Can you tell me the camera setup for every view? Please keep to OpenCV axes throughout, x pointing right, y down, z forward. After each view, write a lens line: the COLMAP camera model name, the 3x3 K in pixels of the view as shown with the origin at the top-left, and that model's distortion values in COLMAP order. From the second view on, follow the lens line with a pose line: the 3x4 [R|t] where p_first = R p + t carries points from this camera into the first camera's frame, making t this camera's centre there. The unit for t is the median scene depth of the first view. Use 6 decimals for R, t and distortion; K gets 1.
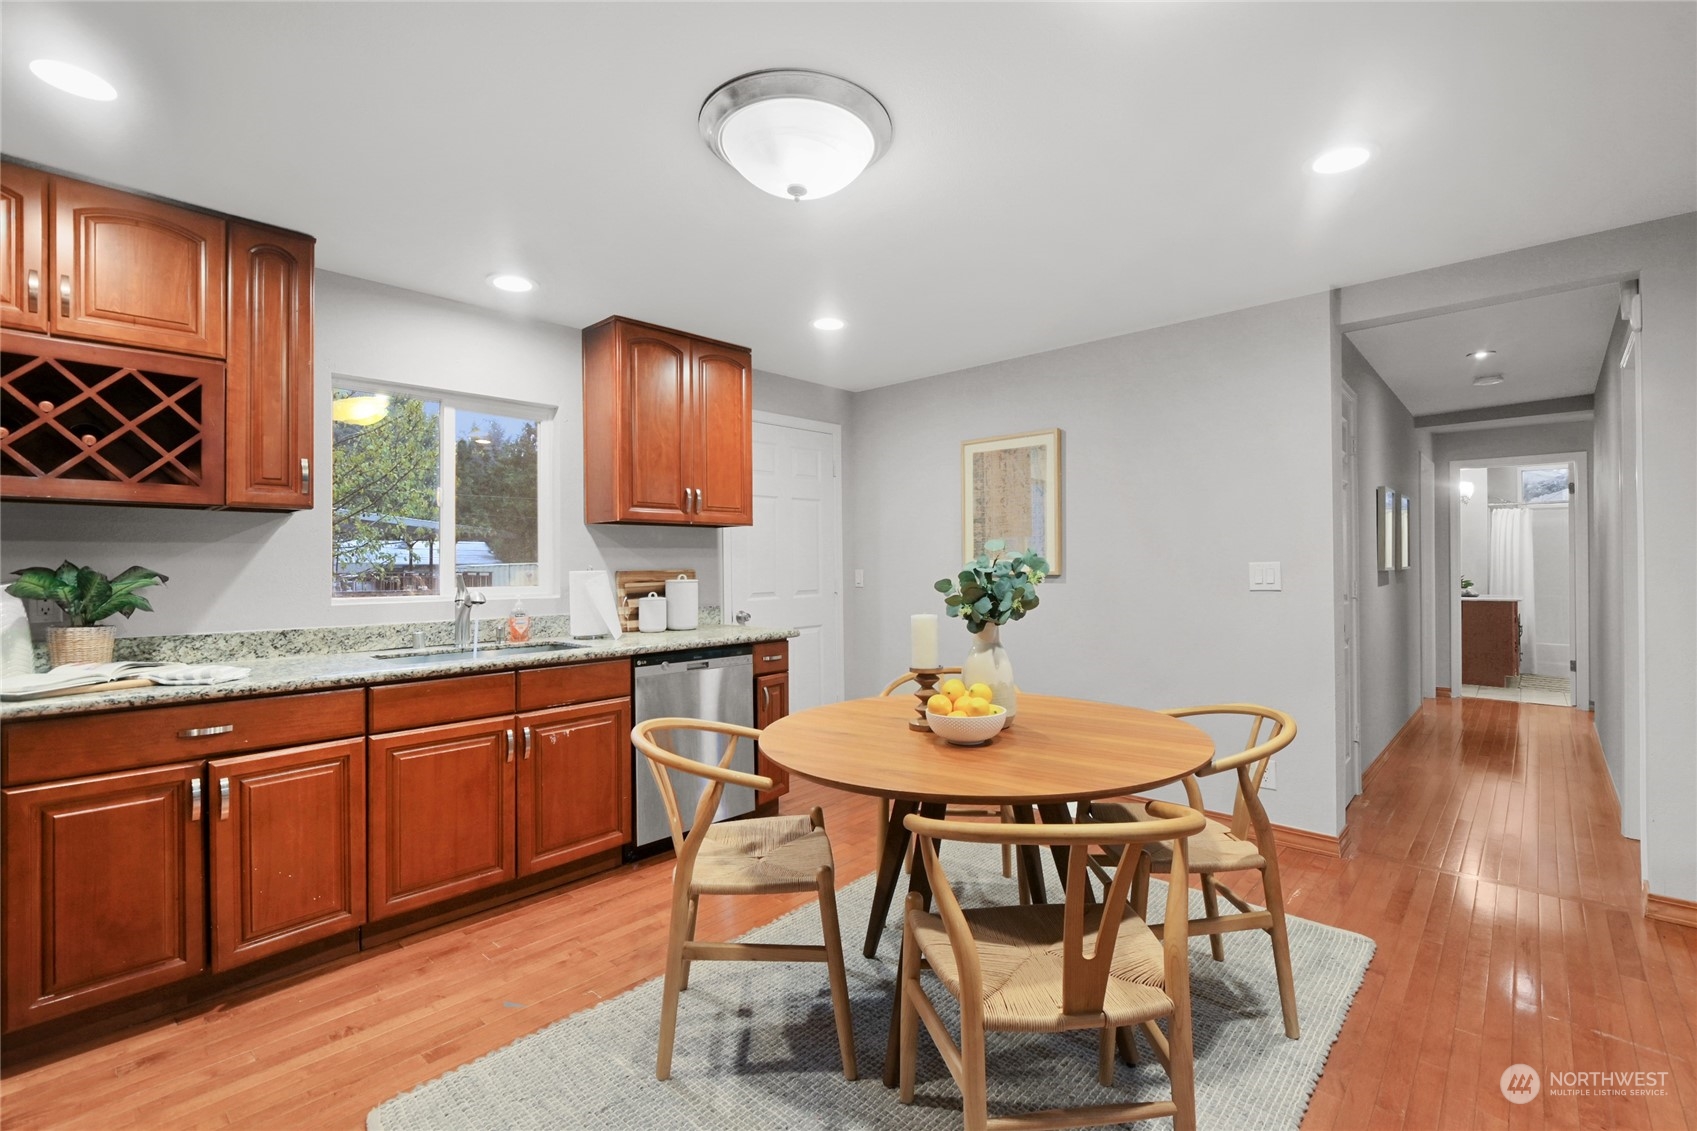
lens RADIAL K [[743.8, 0, 875.1], [0, 743.8, 556.0], [0, 0, 1]] dist [-0.001726, -0.002858]
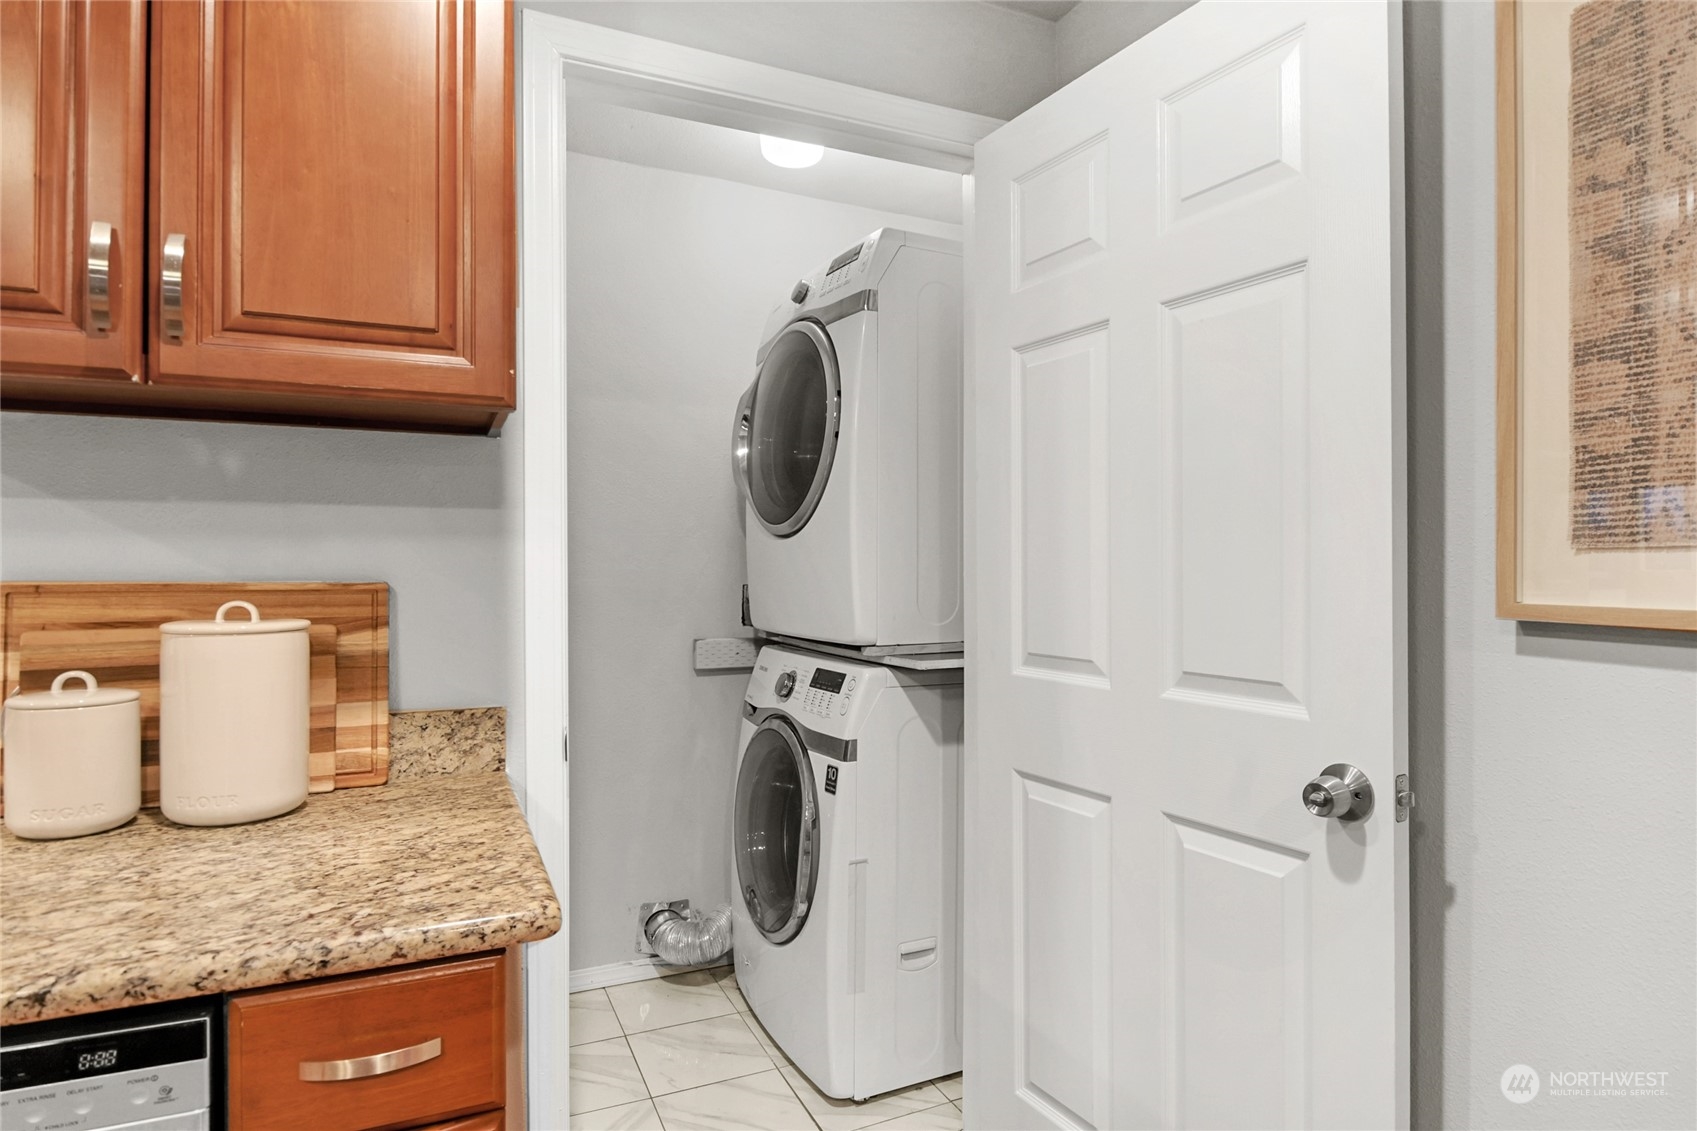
lens RADIAL K [[940.3, 0, 855.7], [0, 940.3, 557.1], [0, 0, 1]] dist [-0.003948, -0.000841]
pose [[0.913197, 0.005821, -0.407476, 0.107822], [-0.002713, 0.999963, 0.008206, 0.010067], [0.407509, -0.006388, 0.913179, 1.255643]]
